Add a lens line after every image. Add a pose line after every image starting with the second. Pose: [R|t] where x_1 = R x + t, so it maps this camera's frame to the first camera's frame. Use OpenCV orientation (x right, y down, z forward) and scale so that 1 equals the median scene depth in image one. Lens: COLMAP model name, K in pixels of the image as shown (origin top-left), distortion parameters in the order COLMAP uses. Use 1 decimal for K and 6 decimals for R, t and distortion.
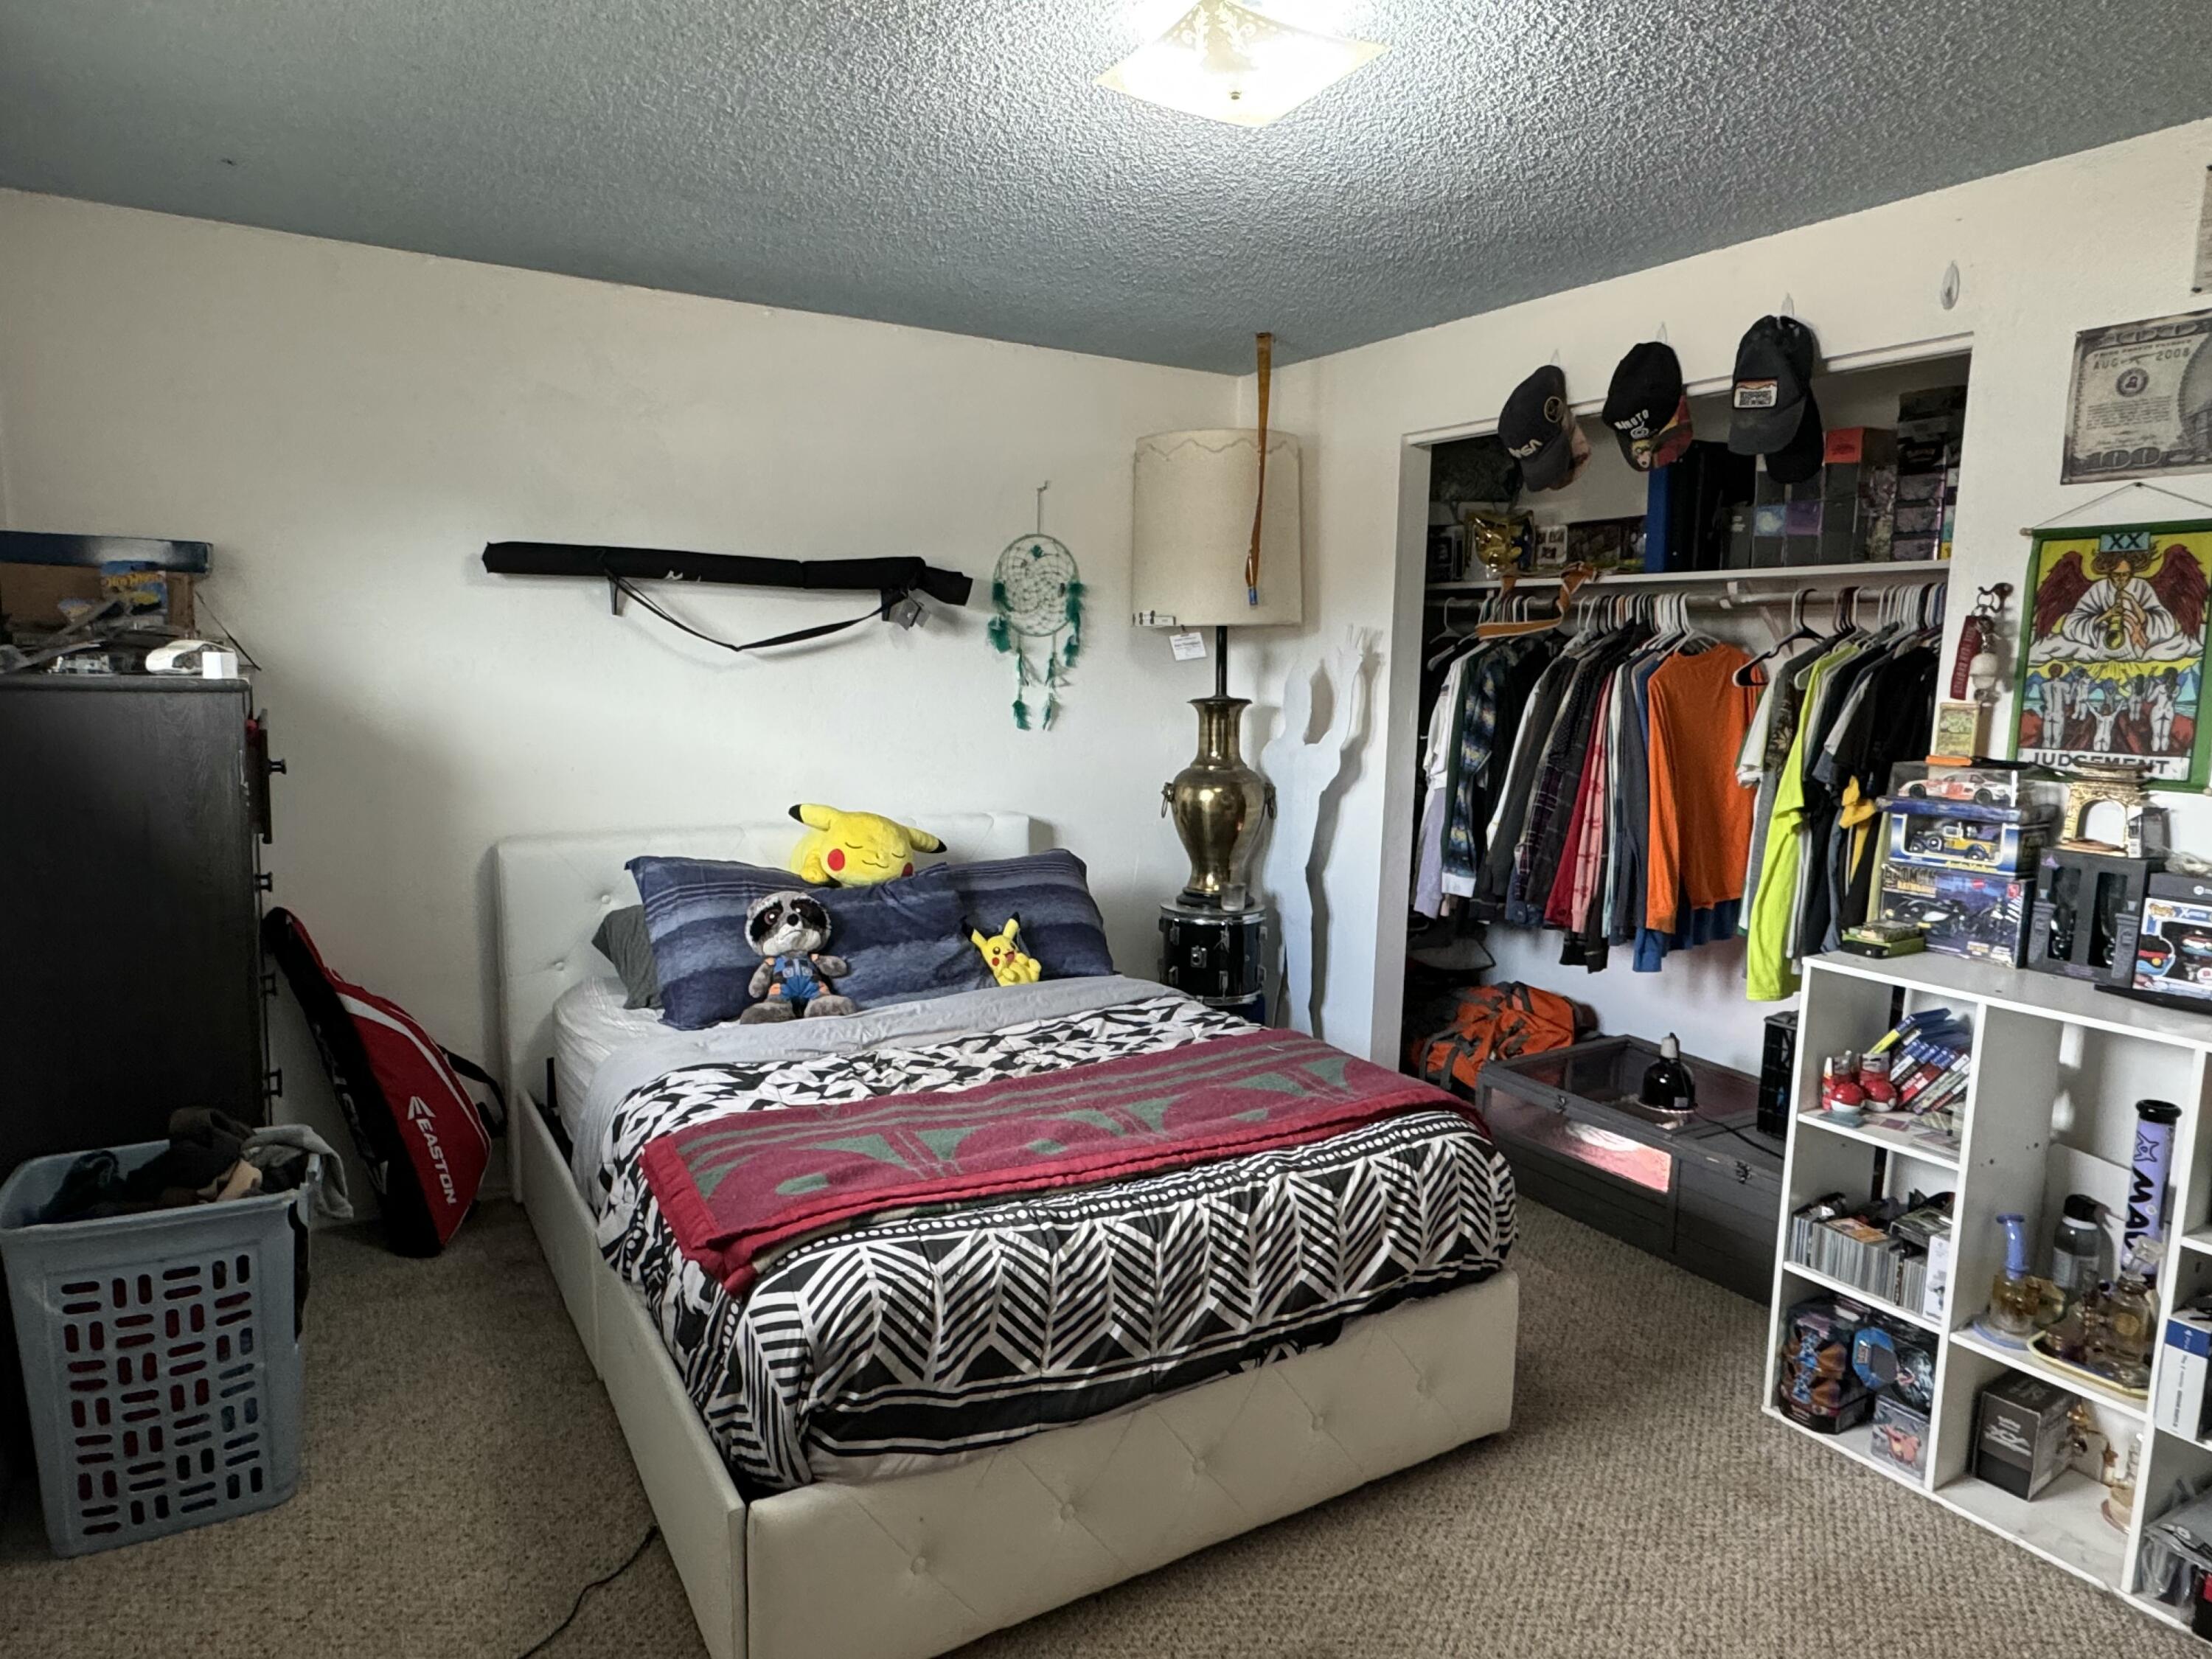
lens RADIAL K [[1332.1, 0, 1096.5], [0, 1332.1, 820.7], [0, 0, 1]] dist [-0.002870, -0.000285]
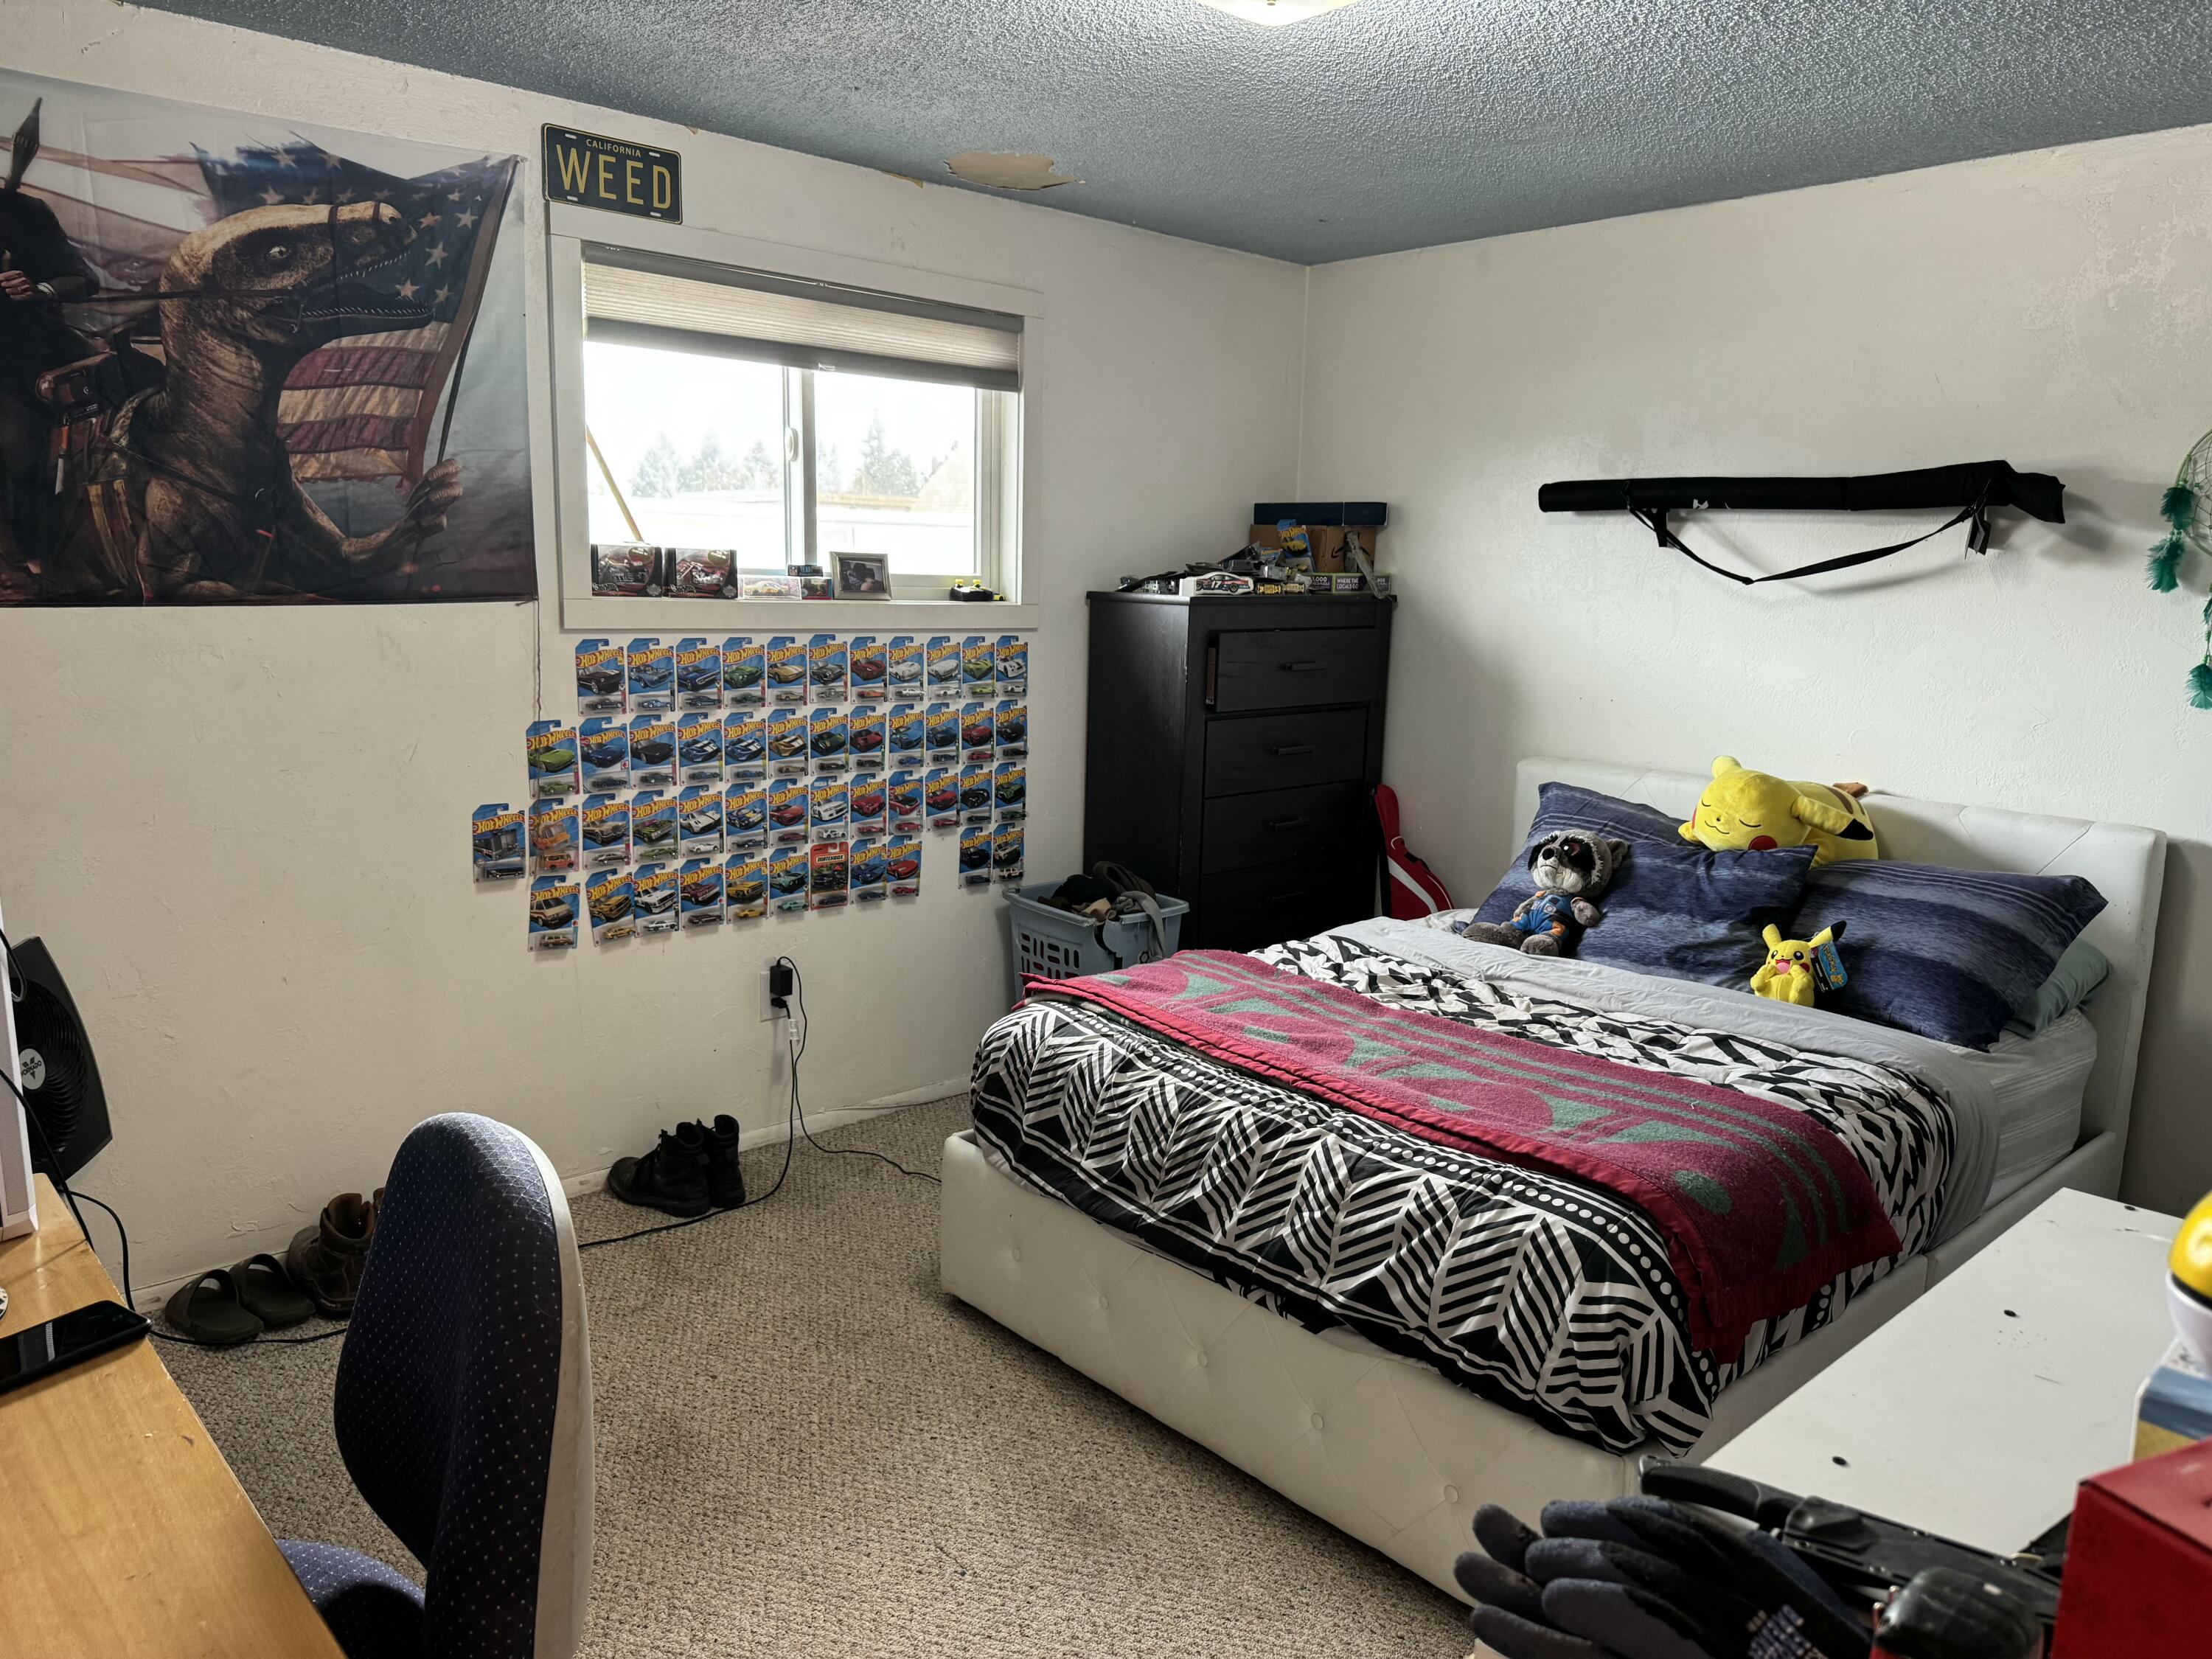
lens RADIAL K [[1530.2, 0, 1106.0], [0, 1530.2, 829.5], [0, 0, 1]] dist [0.131042, -0.190809]
pose [[0.193175, 0.146436, -0.970175, 1.080792], [-0.145444, 0.982149, 0.119283, -0.042731], [0.970324, 0.118064, 0.211025, 0.586014]]
